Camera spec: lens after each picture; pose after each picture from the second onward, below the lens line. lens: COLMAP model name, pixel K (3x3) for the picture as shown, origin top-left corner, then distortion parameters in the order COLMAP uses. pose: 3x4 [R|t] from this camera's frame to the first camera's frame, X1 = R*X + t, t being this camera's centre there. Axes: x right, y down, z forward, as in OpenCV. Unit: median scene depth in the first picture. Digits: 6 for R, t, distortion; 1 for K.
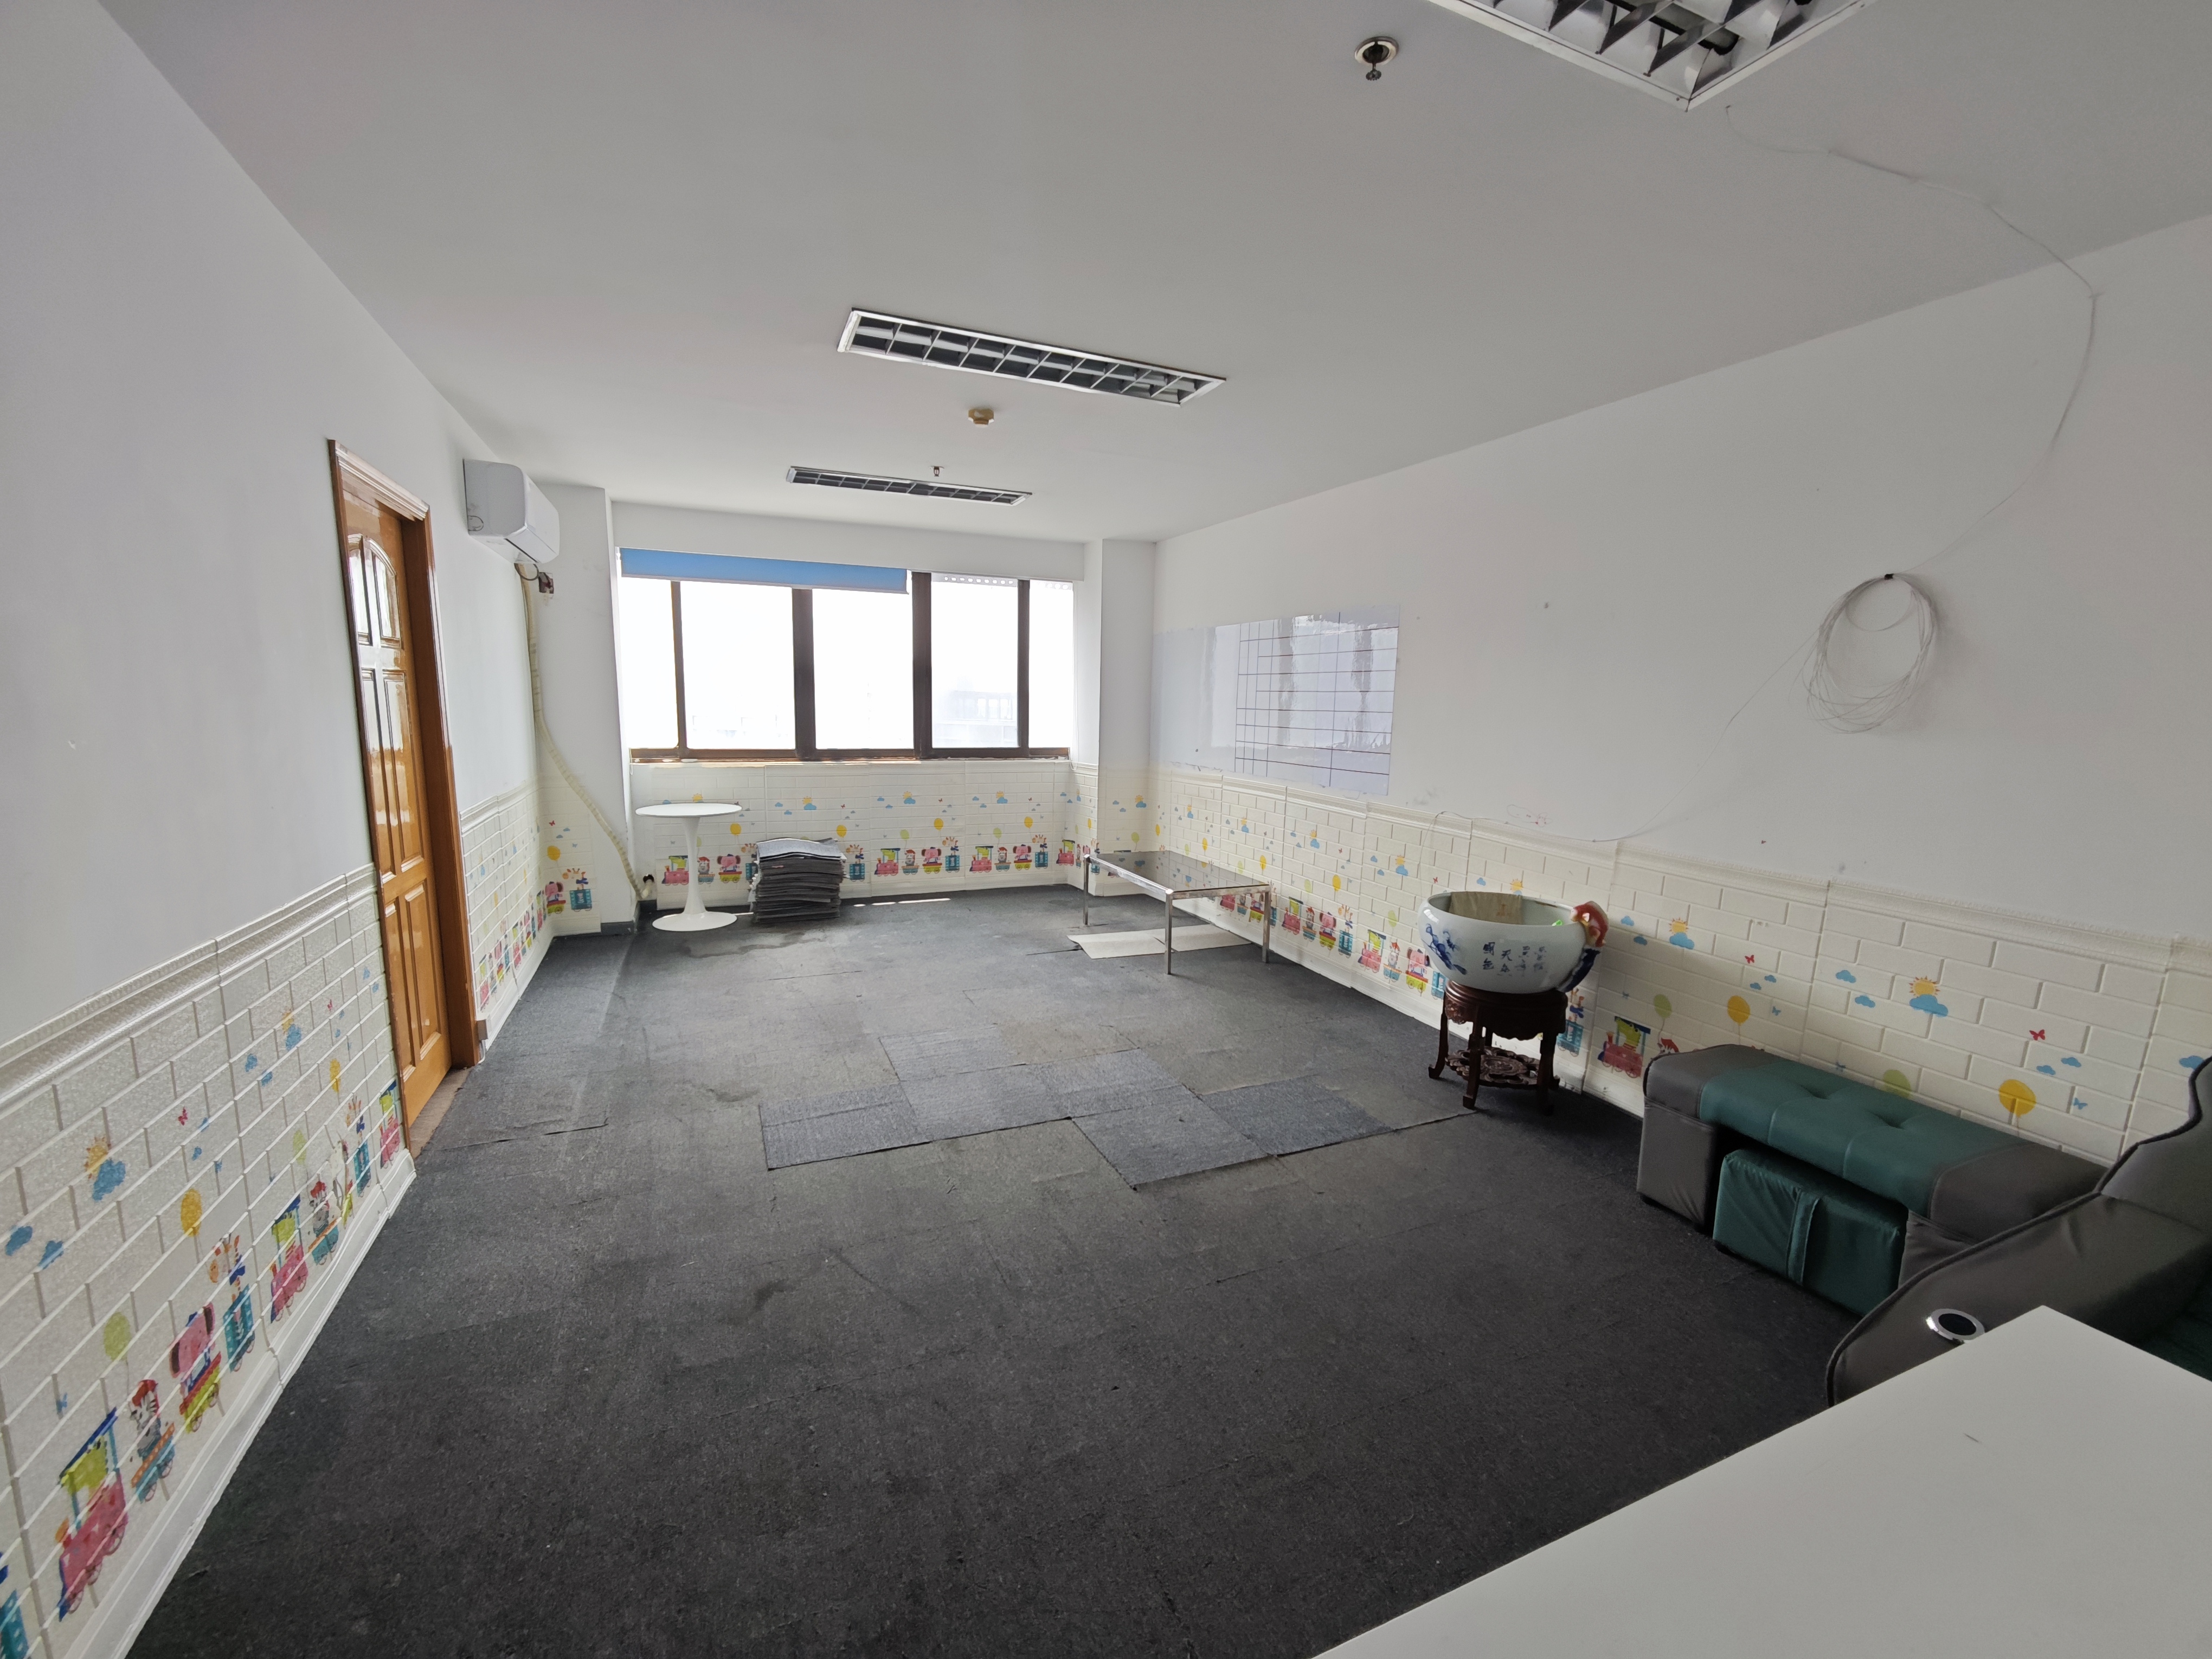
lens RADIAL K [[919.6, 0, 1109.4], [0, 919.6, 838.9], [0, 0, 1]] dist [-0.035383, 0.028073]
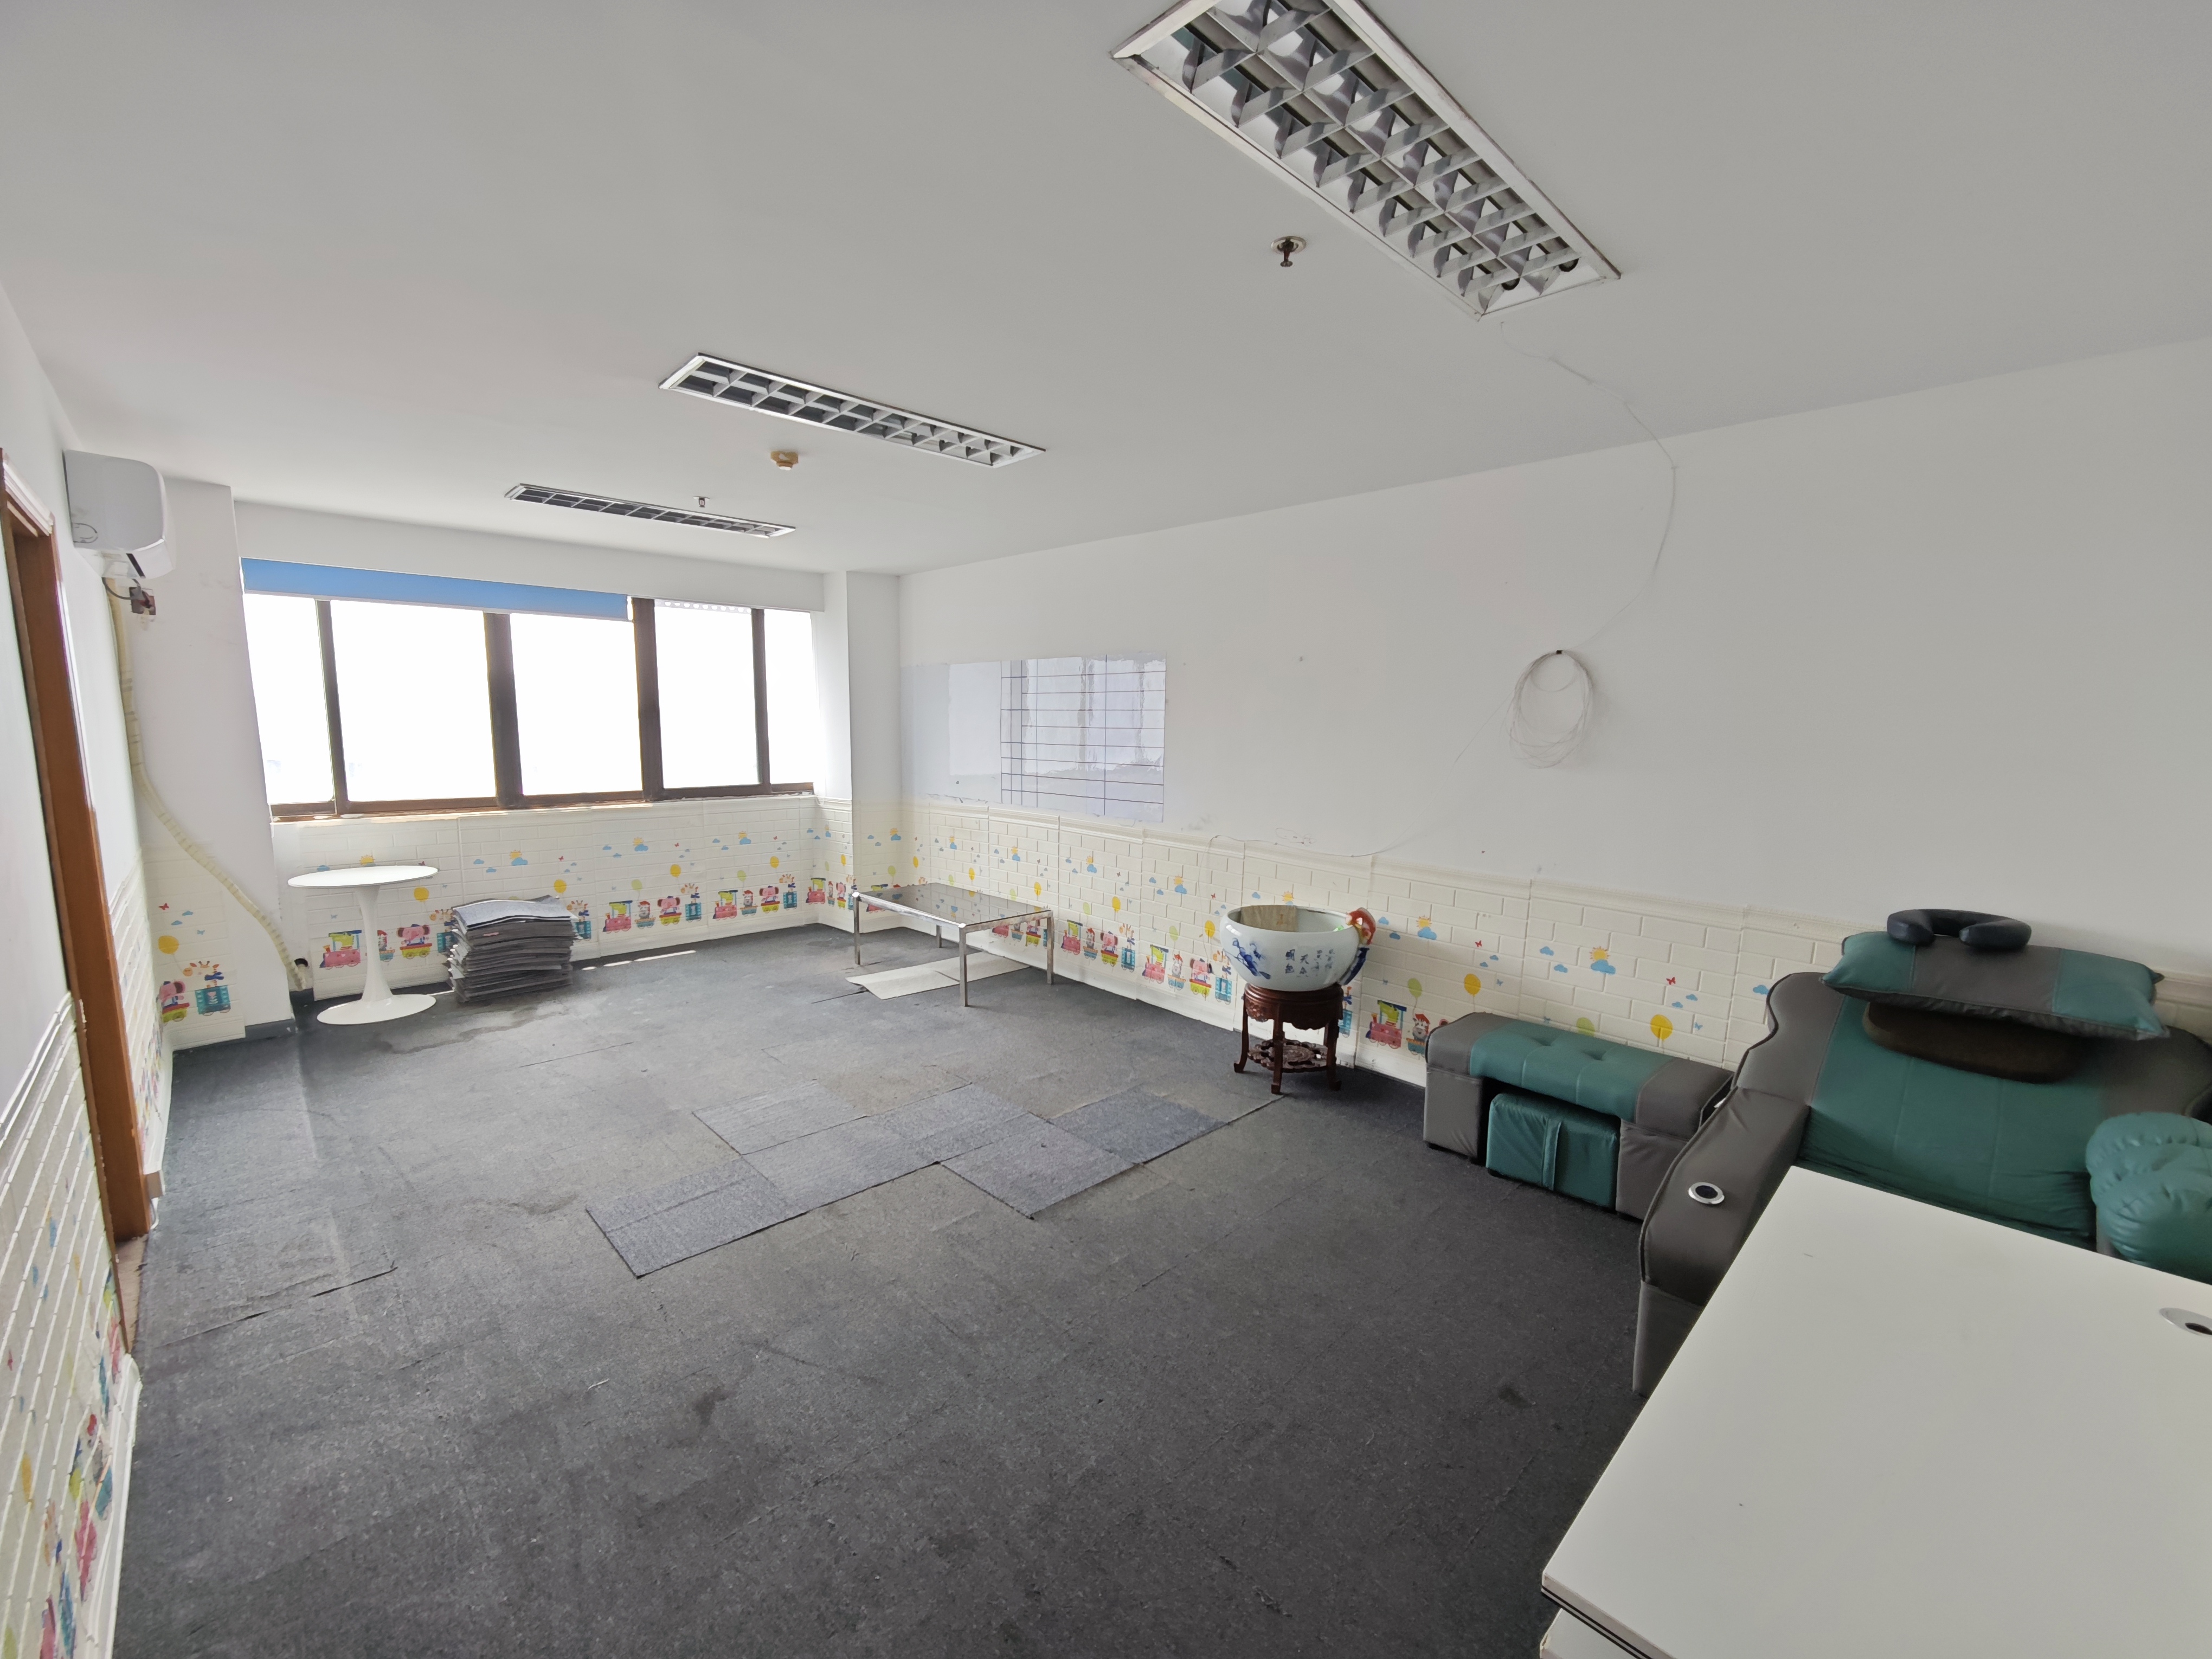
lens RADIAL K [[918.0, 0, 1109.7], [0, 918.0, 839.3], [0, 0, 1]] dist [-0.018965, 0.010050]
pose [[0.936941, -0.055738, 0.345016, -0.132853], [0.060847, 0.998139, -0.003989, -0.025168], [-0.344151, 0.024731, 0.938588, -0.017033]]
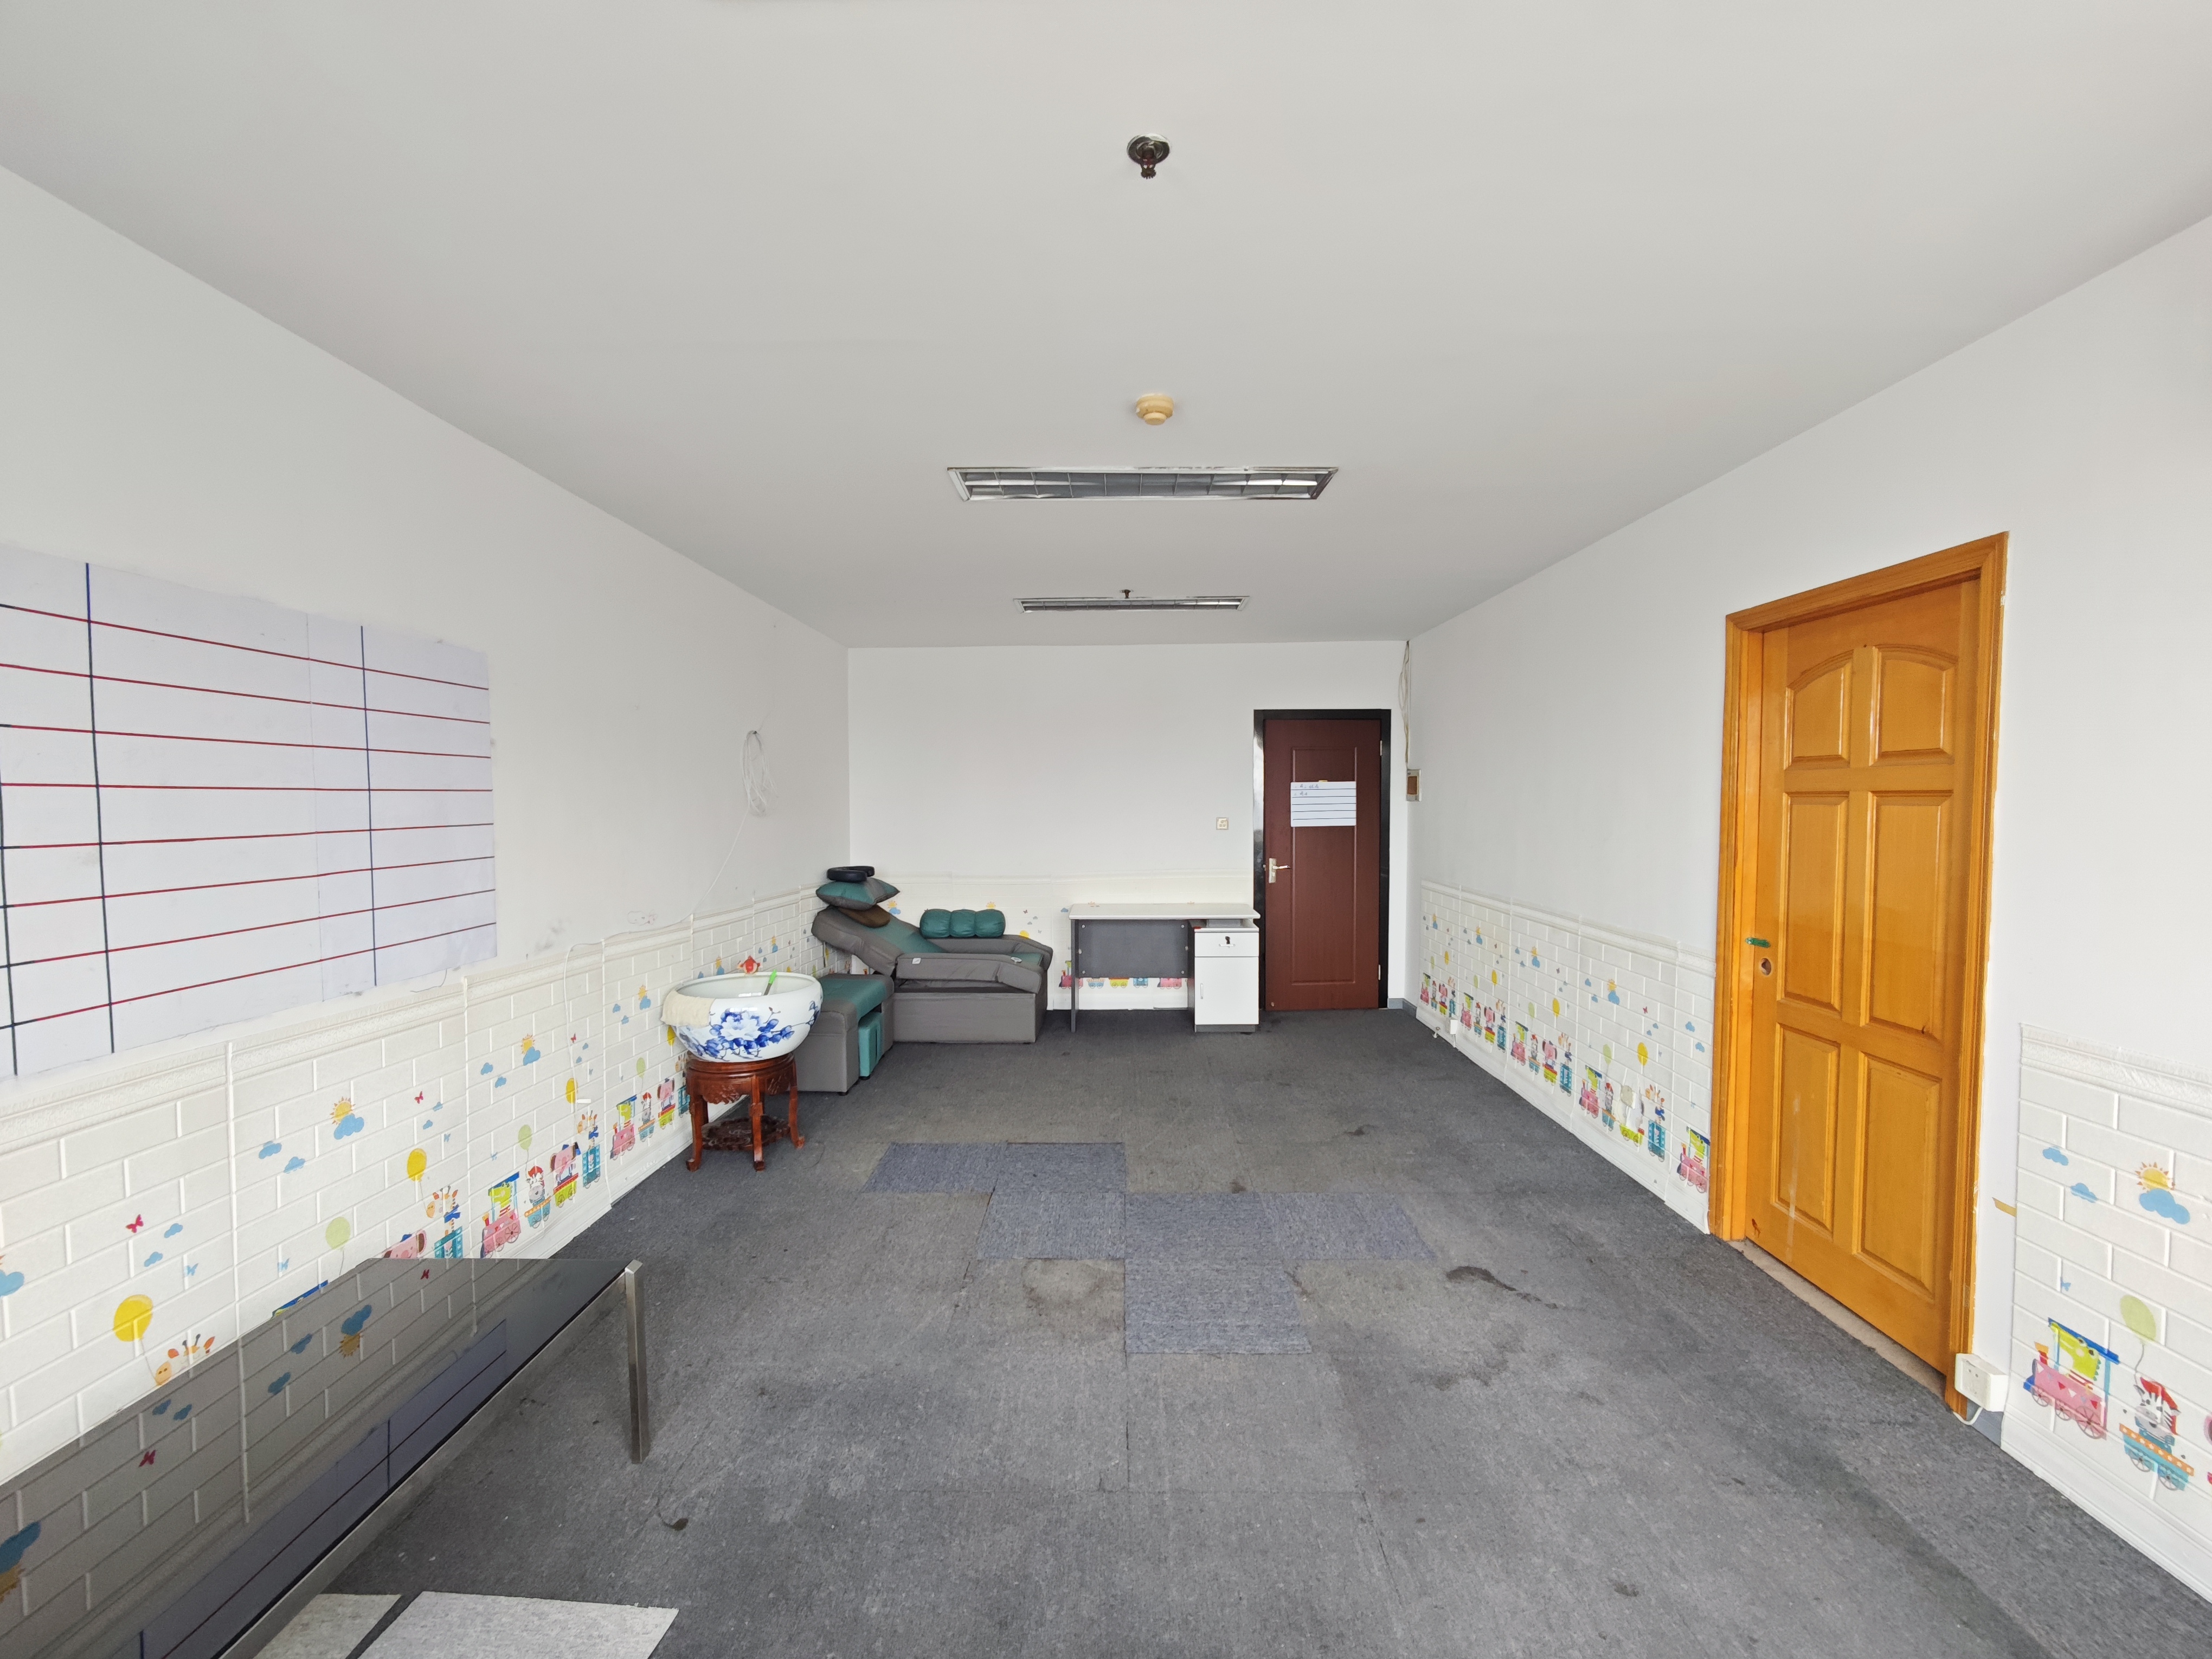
lens RADIAL K [[918.0, 0, 1109.7], [0, 918.0, 839.3], [0, 0, 1]] dist [-0.018965, 0.010050]
pose [[-0.912881, -0.035991, 0.406637, -0.307367], [0.045716, 0.980827, 0.189441, -0.211083], [-0.405659, 0.191527, -0.893733, 1.294040]]
